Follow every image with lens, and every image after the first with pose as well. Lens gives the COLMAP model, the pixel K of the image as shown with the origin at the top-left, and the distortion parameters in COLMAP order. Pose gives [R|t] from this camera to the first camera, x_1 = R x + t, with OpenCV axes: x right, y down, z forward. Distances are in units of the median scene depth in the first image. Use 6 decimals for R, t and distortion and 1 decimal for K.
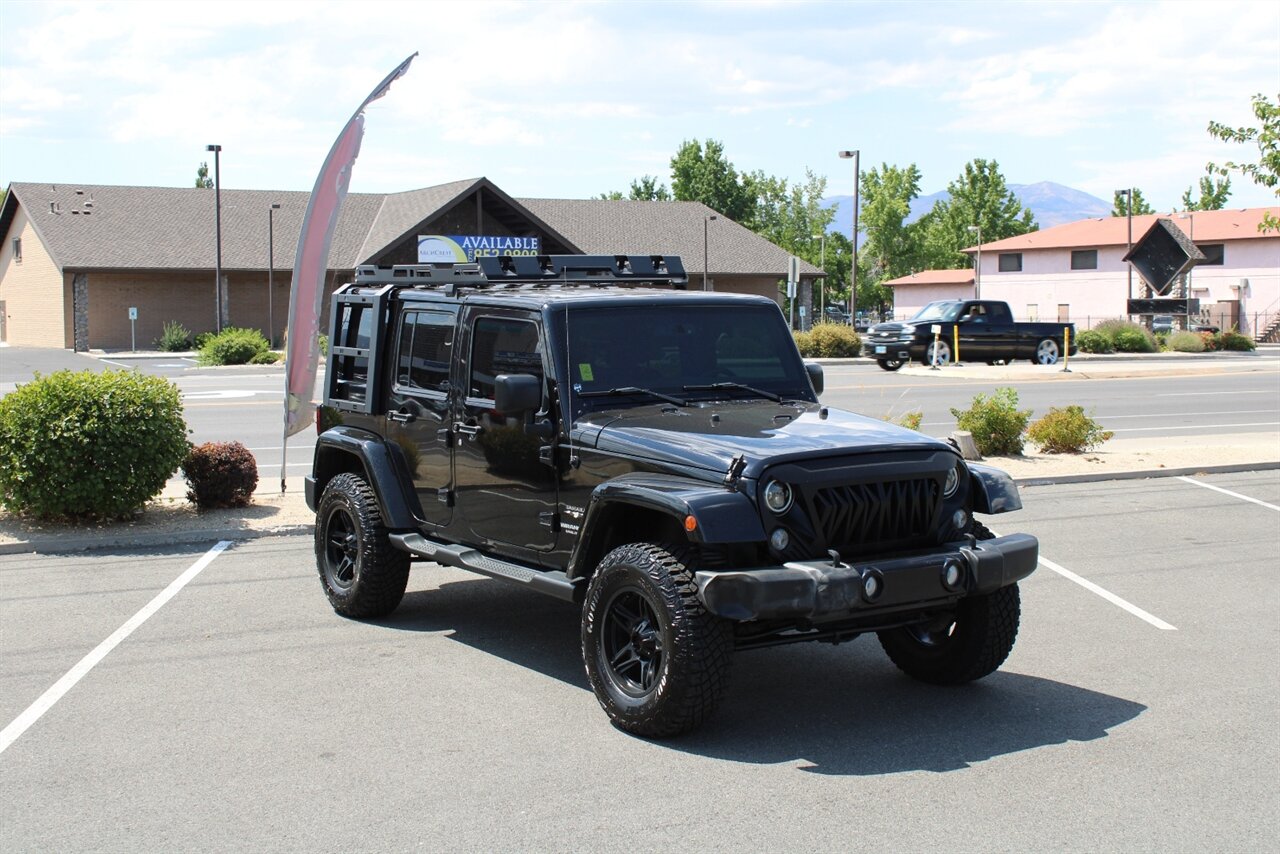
lens RADIAL K [[1723.3, 0, 634.3], [0, 1723.3, 423.7], [0, 0, 1]] dist [-0.026046, 0.000000]
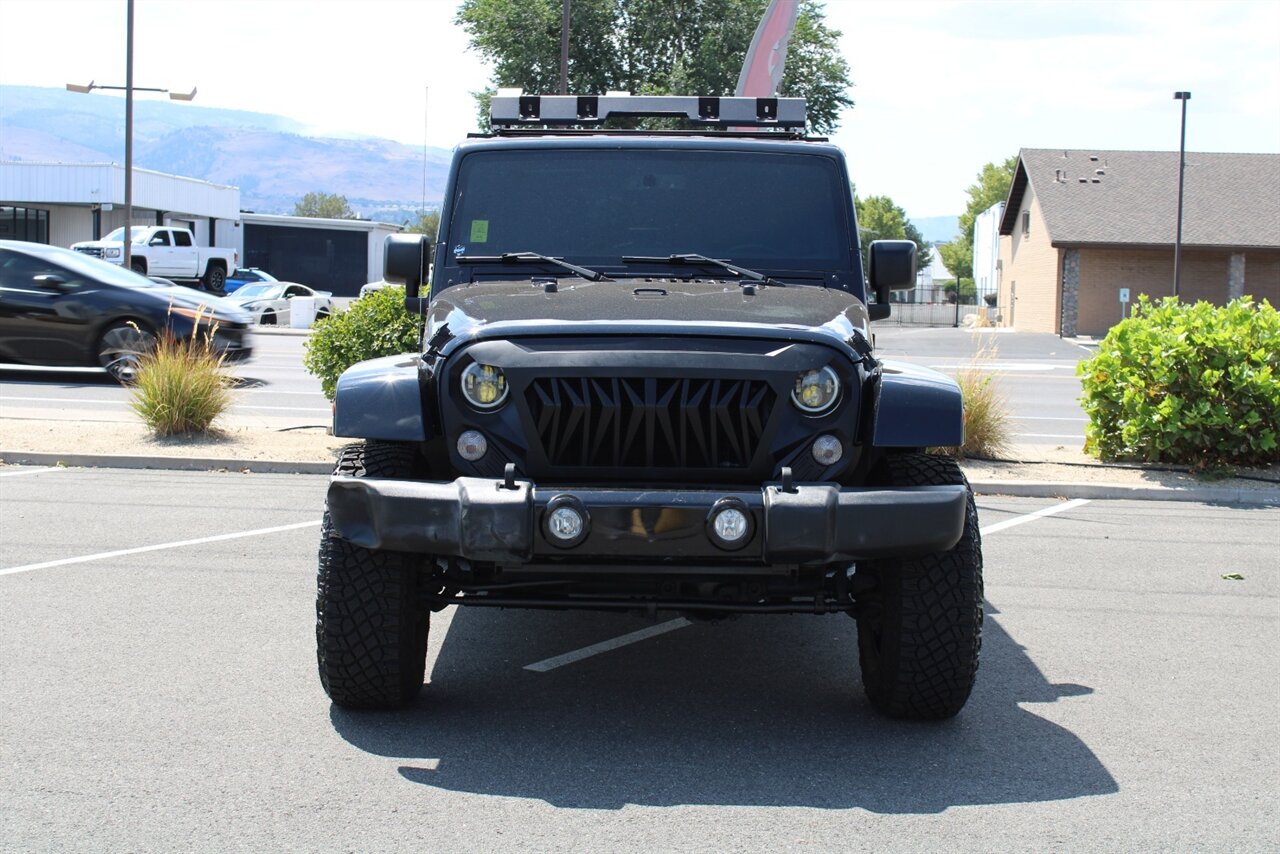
lens RADIAL K [[1968.8, 0, 651.9], [0, 1968.8, 434.7], [0, 0, 1]] dist [0.002422, 0.000000]
pose [[0.831478, 0.063539, -0.551912, 0.503279], [-0.064980, 0.997742, 0.016970, 0.038319], [0.551744, 0.021753, 0.833730, 0.322976]]
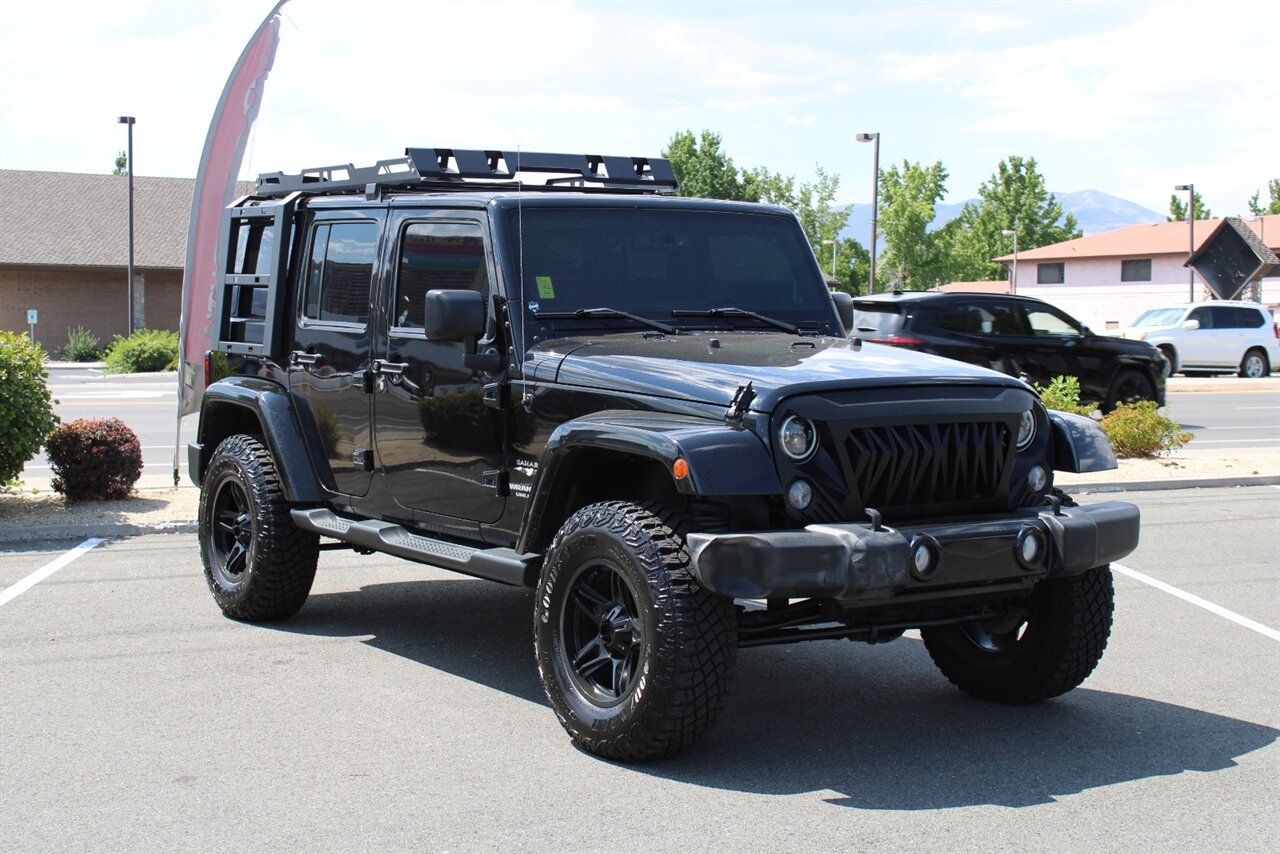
lens RADIAL K [[1968.8, 0, 628.3], [0, 1968.8, 424.9], [0, 0, 1]] dist [0.002422, 0.000000]
pose [[0.999941, 0.009117, 0.005913, 0.004154], [-0.009004, 0.999780, -0.018937, 0.046239], [-0.006084, 0.018883, 0.999803, 0.127224]]
